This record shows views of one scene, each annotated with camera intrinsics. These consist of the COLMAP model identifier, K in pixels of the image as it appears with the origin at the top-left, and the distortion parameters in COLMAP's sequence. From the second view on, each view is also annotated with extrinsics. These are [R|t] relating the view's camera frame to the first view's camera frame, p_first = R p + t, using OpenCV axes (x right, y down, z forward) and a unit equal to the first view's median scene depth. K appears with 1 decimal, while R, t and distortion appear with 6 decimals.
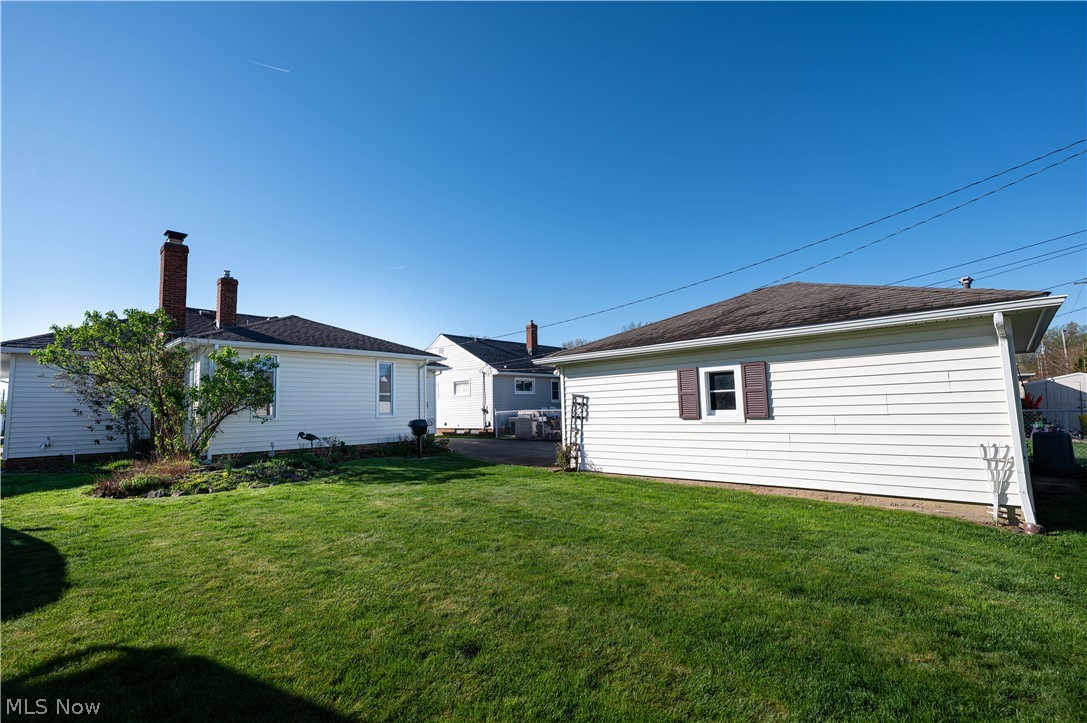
lens RADIAL K [[483.4, 0, 543.7], [0, 483.4, 366.0], [0, 0, 1]] dist [0.003210, 0.000670]
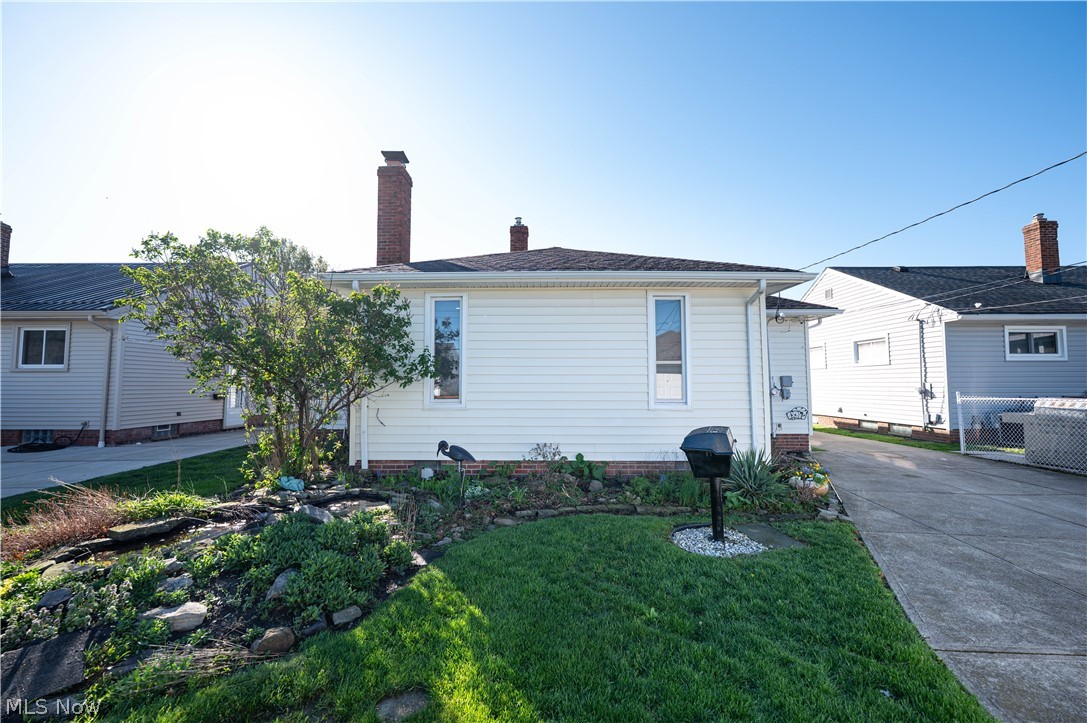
lens RADIAL K [[430.5, 0, 542.5], [0, 430.5, 359.0], [0, 0, 1]] dist [-0.000643, 0.000113]
pose [[0.676714, -0.016516, -0.736061, -0.067720], [0.049802, 0.998485, 0.023383, 0.028126], [0.734560, -0.052481, 0.676511, 0.437246]]
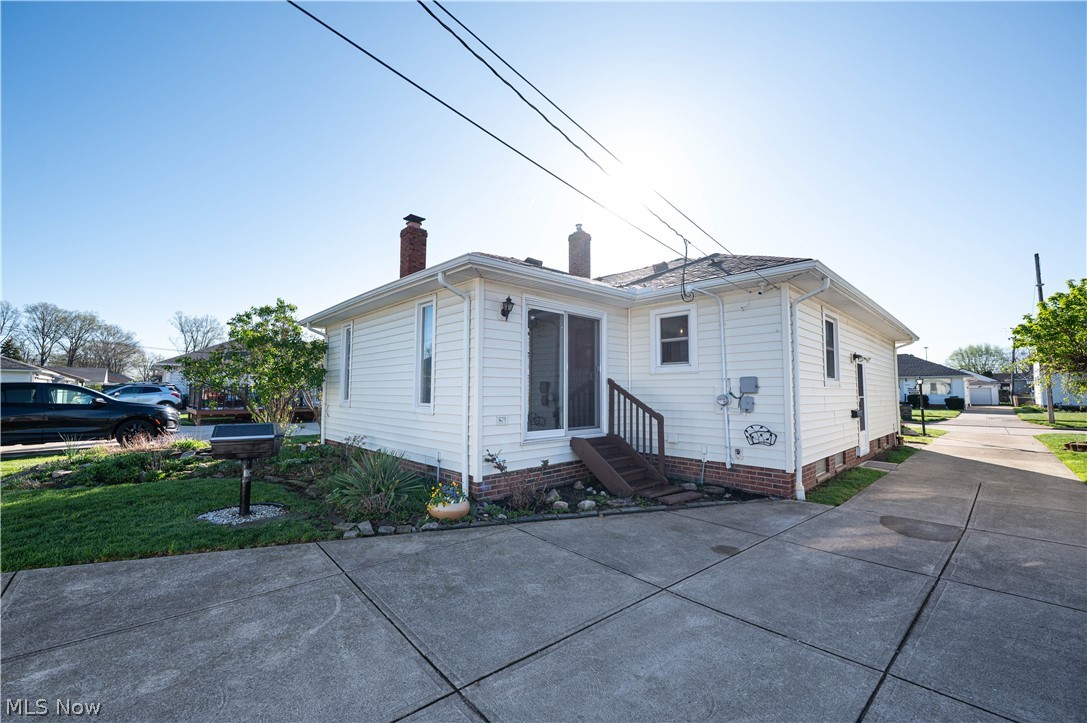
lens RADIAL K [[430.8, 0, 541.6], [0, 430.8, 366.7], [0, 0, 1]] dist [-0.000070, 0.000292]
pose [[-0.049412, -0.030270, -0.998320, 0.076269], [0.089380, 0.995396, -0.034605, 0.060232], [0.994771, -0.090940, -0.046479, 0.809060]]
